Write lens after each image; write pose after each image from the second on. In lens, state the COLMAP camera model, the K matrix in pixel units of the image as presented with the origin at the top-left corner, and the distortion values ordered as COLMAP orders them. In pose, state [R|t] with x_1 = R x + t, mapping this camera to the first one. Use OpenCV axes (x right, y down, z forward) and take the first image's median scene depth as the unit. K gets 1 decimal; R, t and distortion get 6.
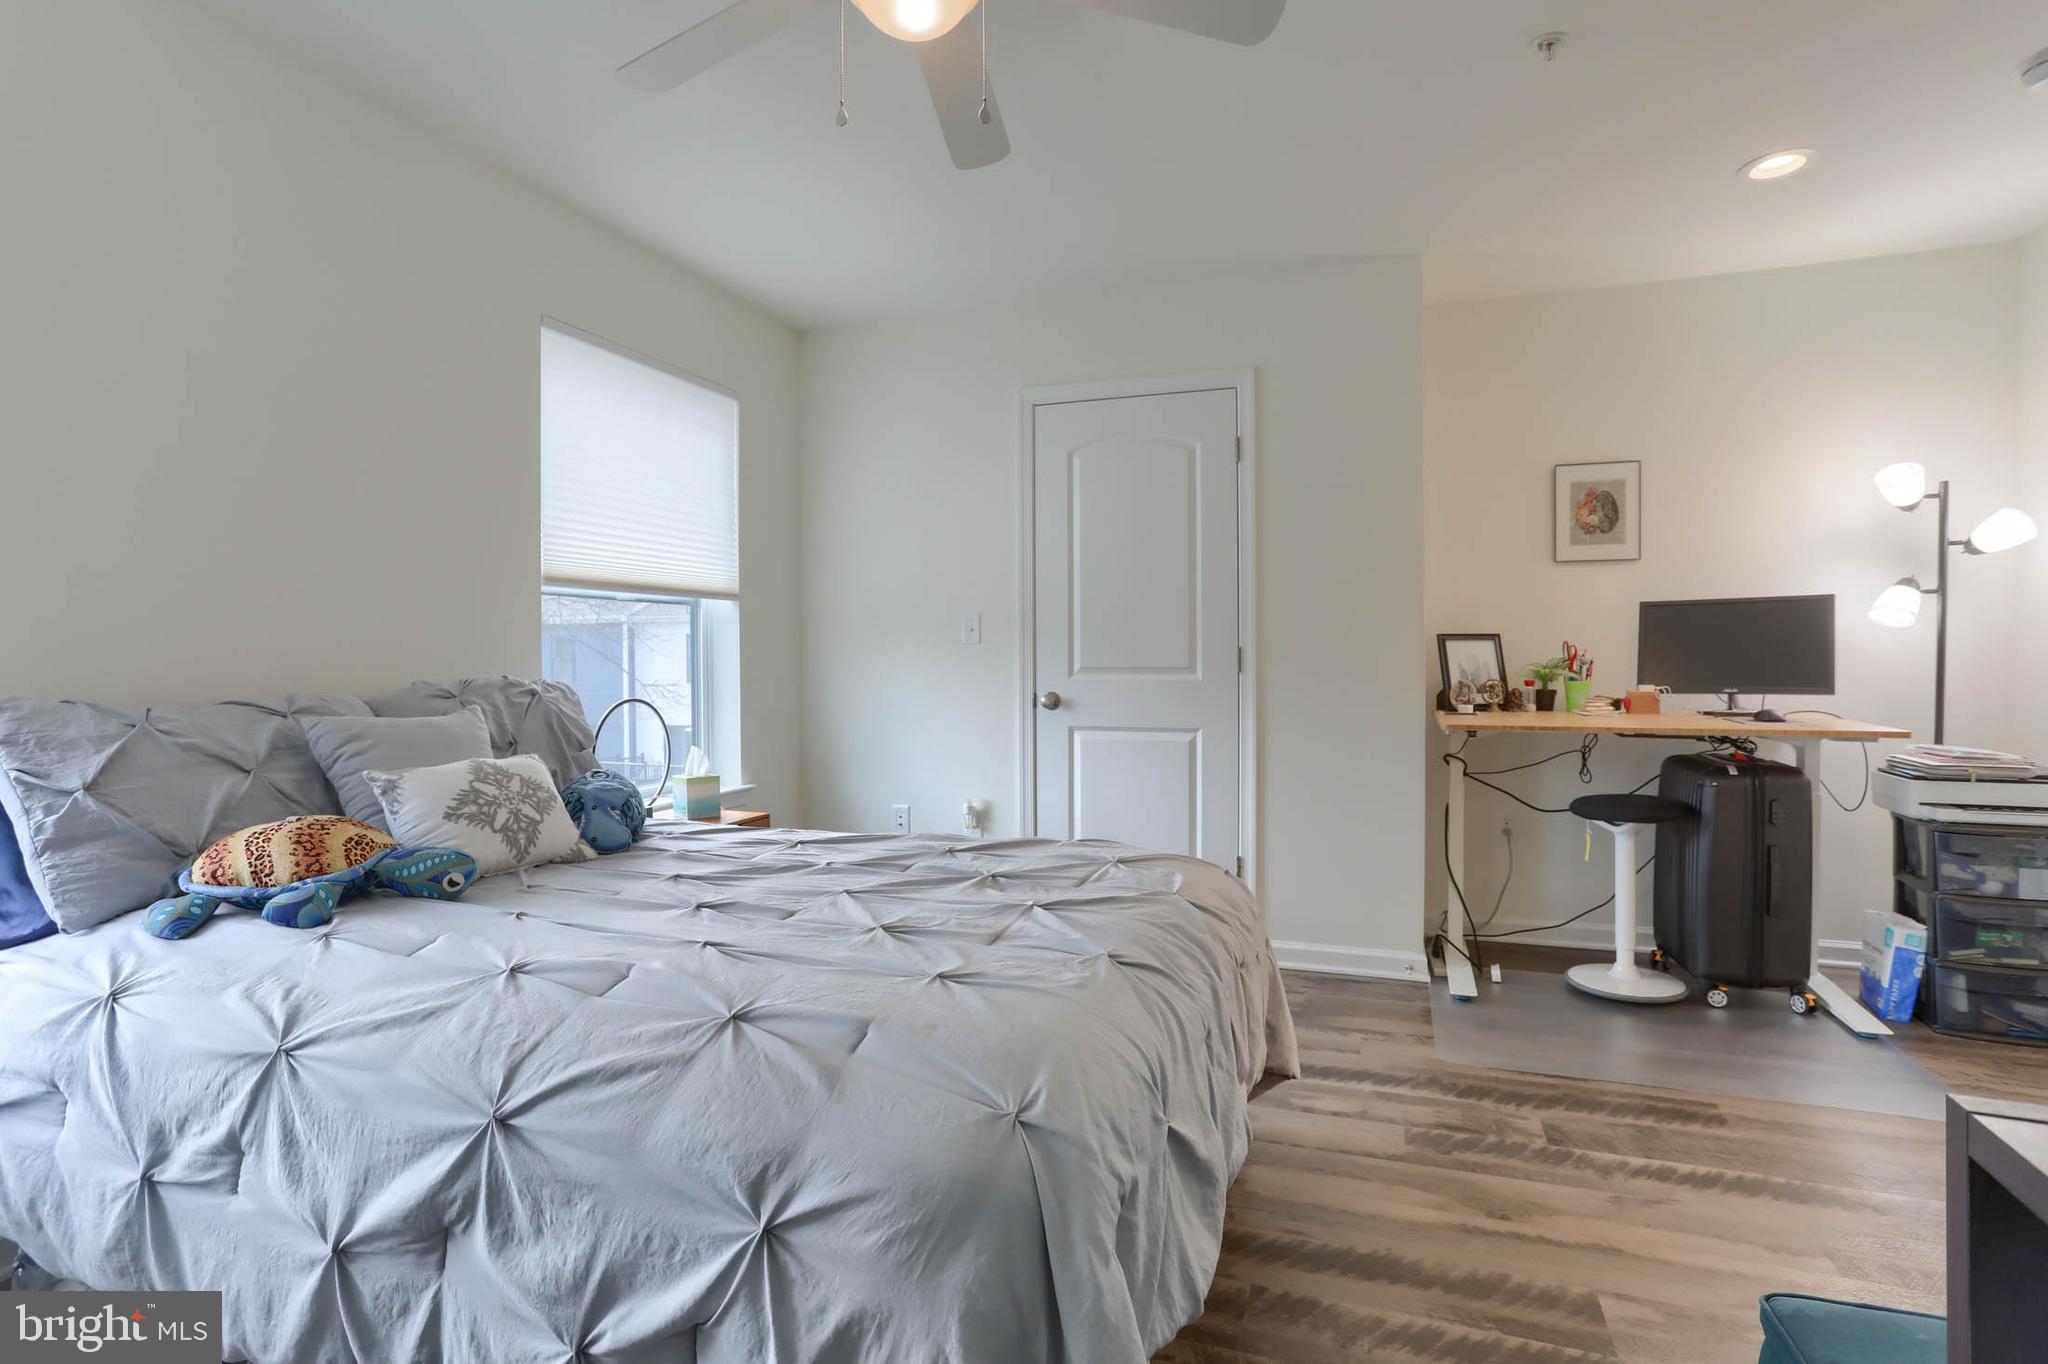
lens RADIAL K [[1046.5, 0, 1014.9], [0, 1046.5, 665.0], [0, 0, 1]] dist [-0.075008, 0.052625]
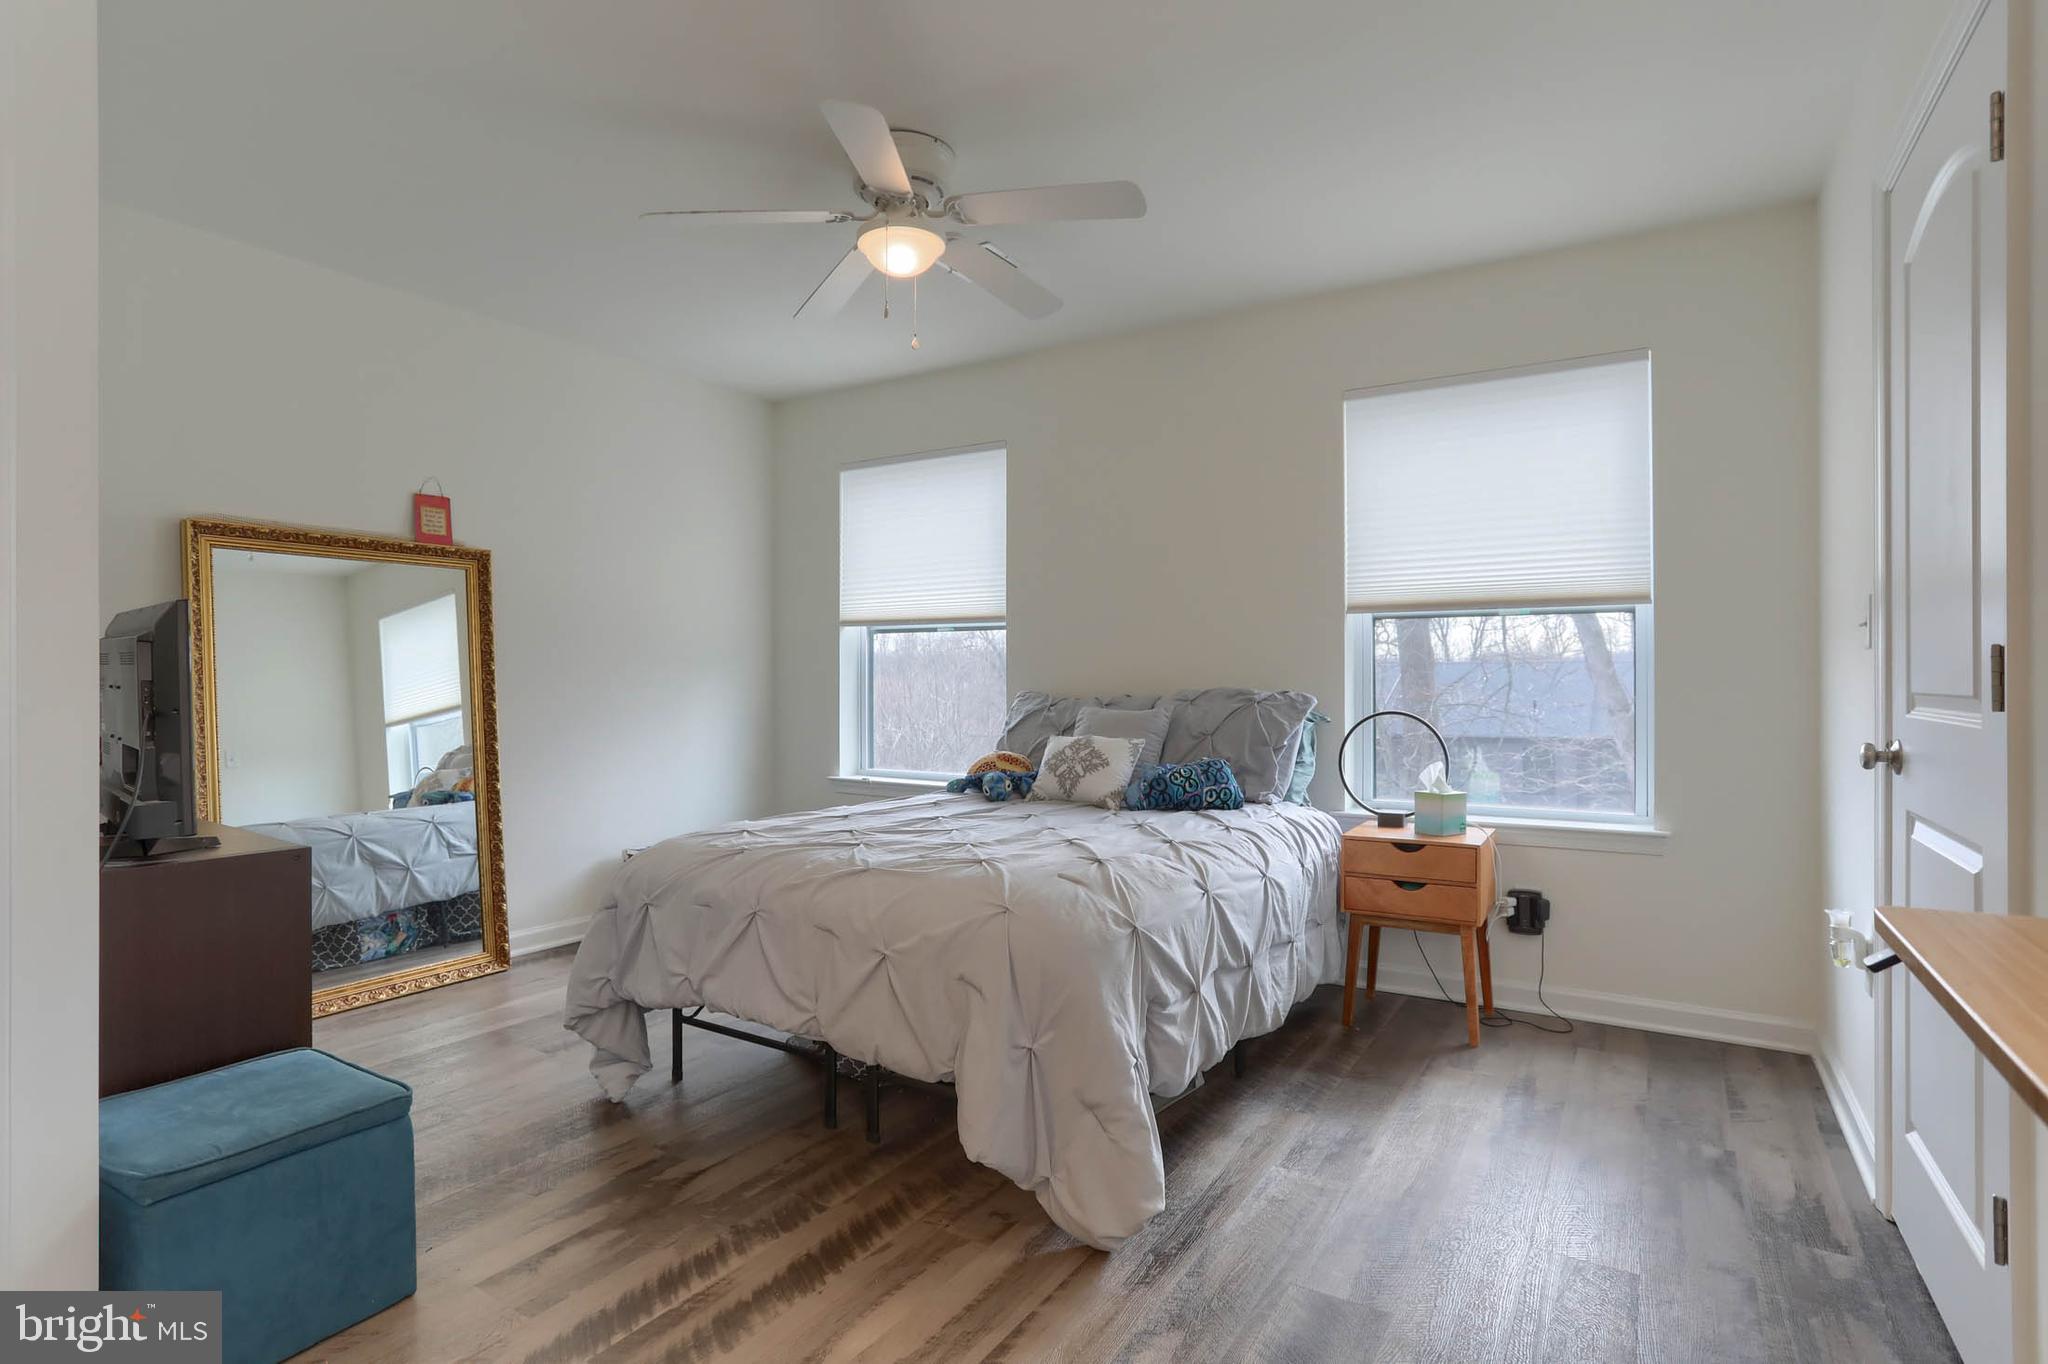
lens RADIAL K [[1046.5, 0, 1014.9], [0, 1046.5, 665.0], [0, 0, 1]] dist [-0.075008, 0.052625]
pose [[-0.244109, -0.011305, -0.969682, 1.027161], [-0.000573, 0.999934, -0.011513, -0.003109], [0.969748, -0.002255, -0.244099, 1.154154]]
